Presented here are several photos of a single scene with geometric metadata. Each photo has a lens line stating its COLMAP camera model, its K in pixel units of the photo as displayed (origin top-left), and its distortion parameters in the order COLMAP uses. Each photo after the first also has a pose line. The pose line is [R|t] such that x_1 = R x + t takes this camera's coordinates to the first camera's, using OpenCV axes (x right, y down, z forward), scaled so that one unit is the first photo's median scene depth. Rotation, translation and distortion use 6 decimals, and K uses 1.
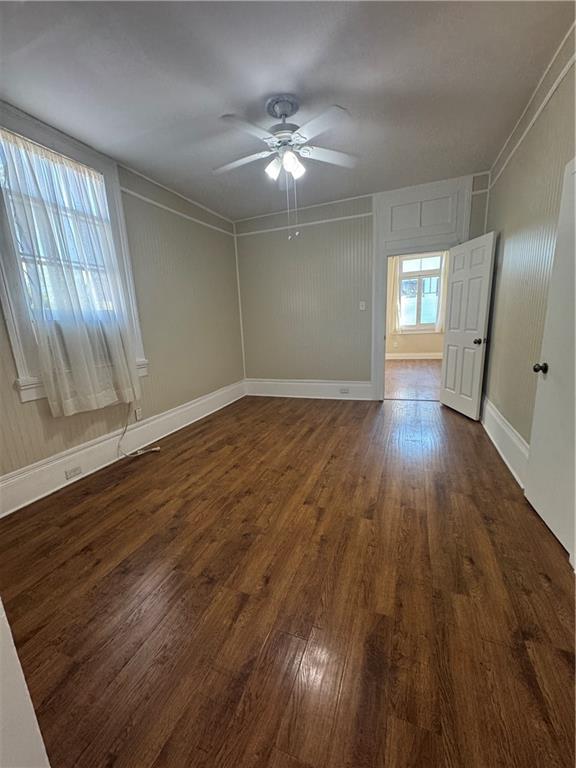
lens RADIAL K [[306.1, 0, 288.0], [0, 306.1, 384.0], [0, 0, 1]] dist [-0.001422, -0.000228]
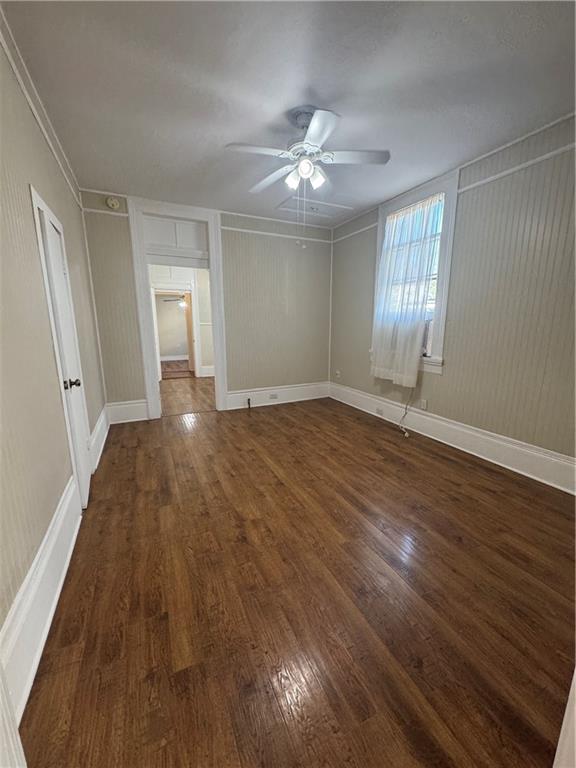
lens RADIAL K [[306.1, 0, 288.0], [0, 306.1, 384.0], [0, 0, 1]] dist [-0.001422, -0.000228]
pose [[-0.684286, 0.189580, -0.704139, 0.725196], [-0.119459, 0.923426, 0.364710, -0.368474], [0.719363, 0.333681, -0.609241, 1.503866]]
